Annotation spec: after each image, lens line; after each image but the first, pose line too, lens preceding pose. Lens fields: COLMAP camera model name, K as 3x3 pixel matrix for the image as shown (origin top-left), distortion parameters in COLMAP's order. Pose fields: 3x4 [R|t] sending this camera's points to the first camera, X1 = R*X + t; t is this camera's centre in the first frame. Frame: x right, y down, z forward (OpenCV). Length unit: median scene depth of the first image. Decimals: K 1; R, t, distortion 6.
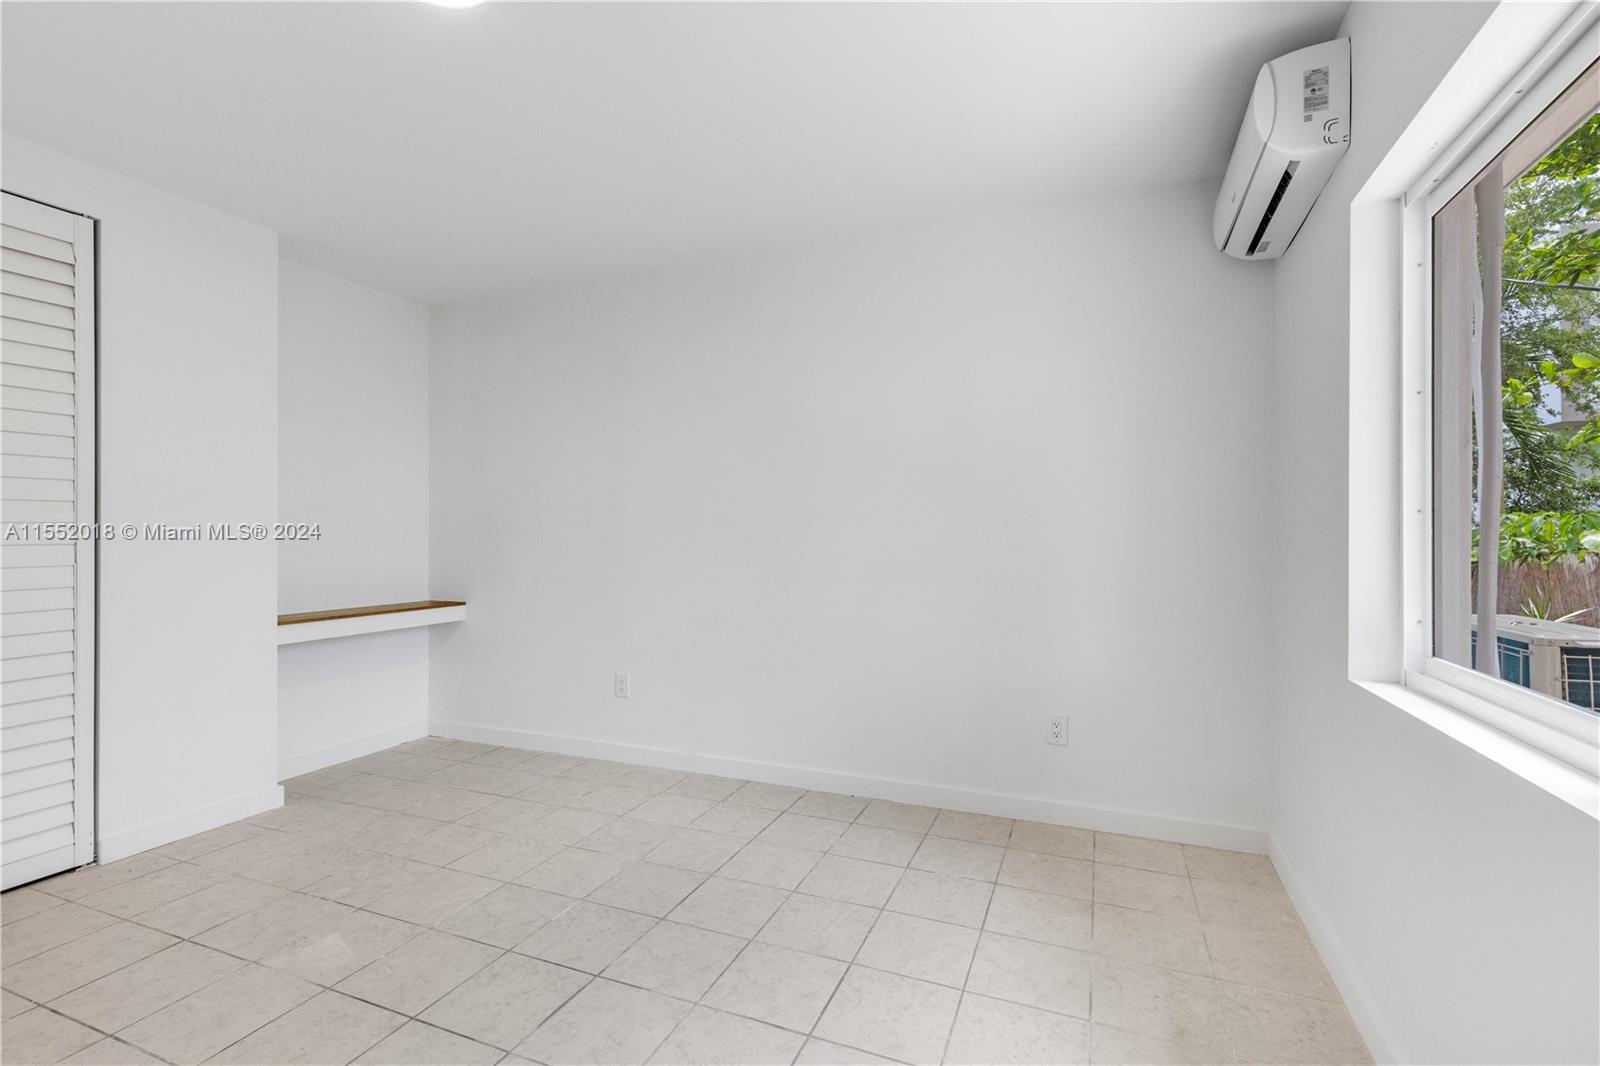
lens RADIAL K [[715.8, 0, 803.4], [0, 715.8, 536.7], [0, 0, 1]] dist [0.010573, -0.002975]
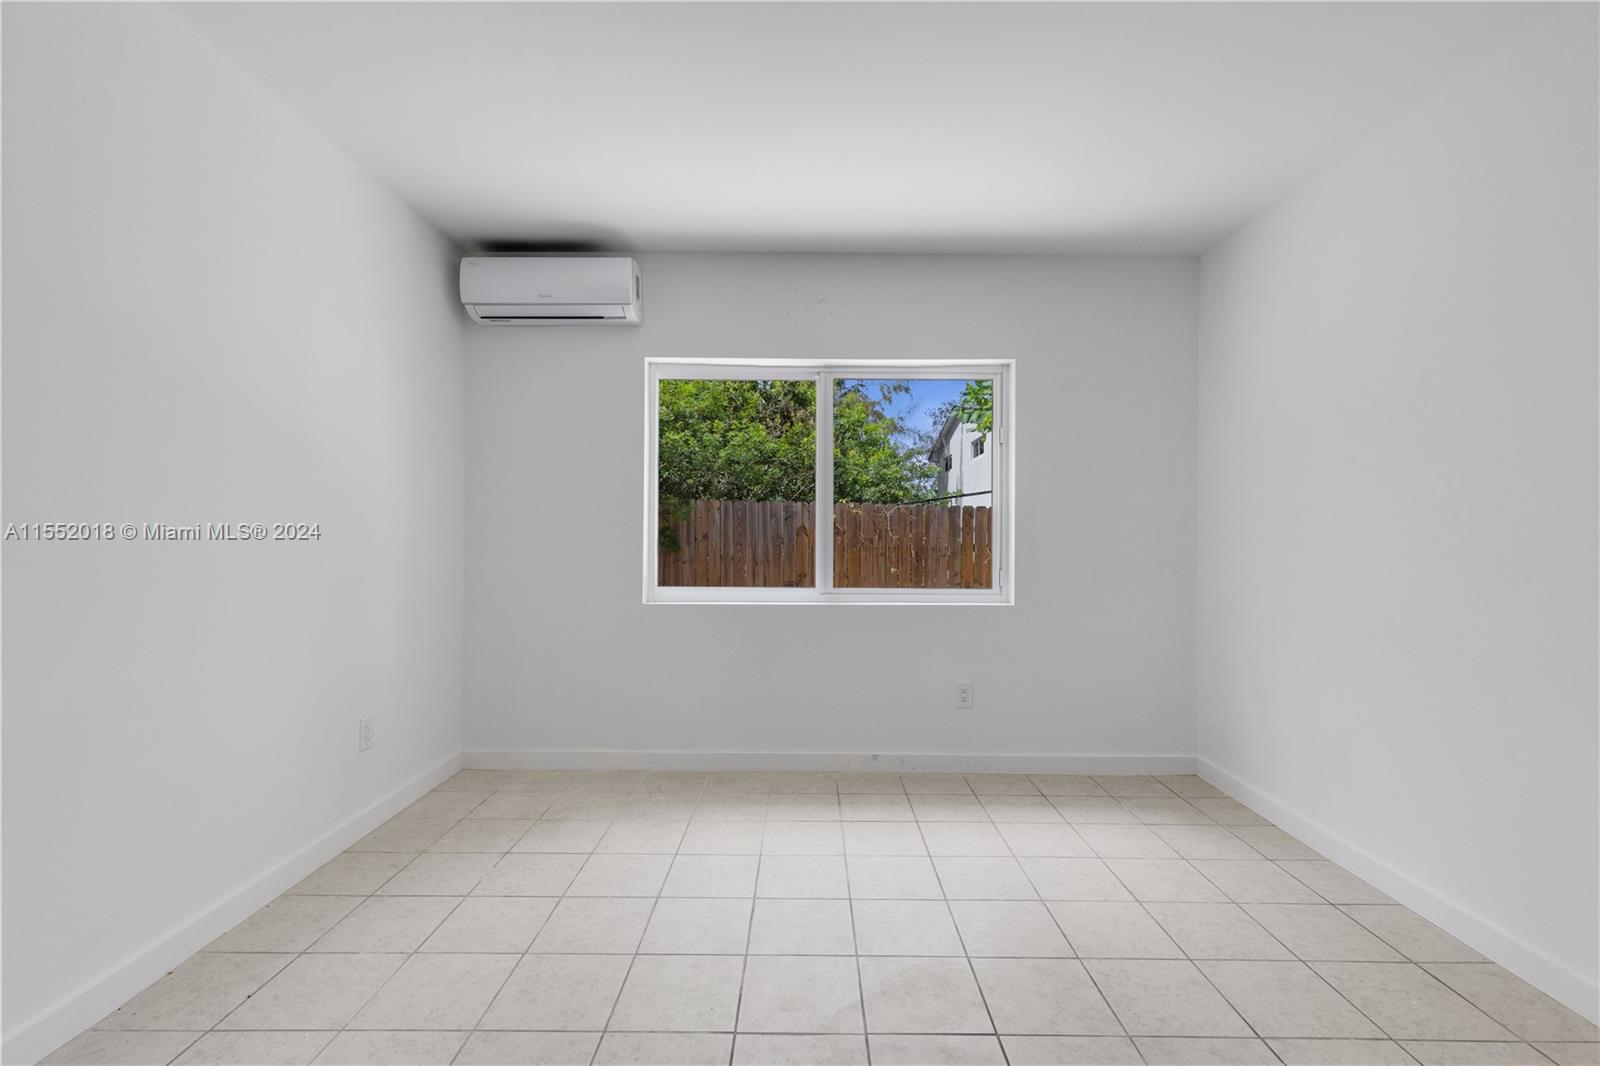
lens RADIAL K [[715.8, 0, 801.4], [0, 715.8, 532.8], [0, 0, 1]] dist [0.010573, -0.002975]
pose [[-0.373498, -0.001165, 0.927630, -0.809961], [-0.004163, 0.999991, -0.000421, 0.002888], [-0.927622, -0.004019, -0.373500, 0.901818]]
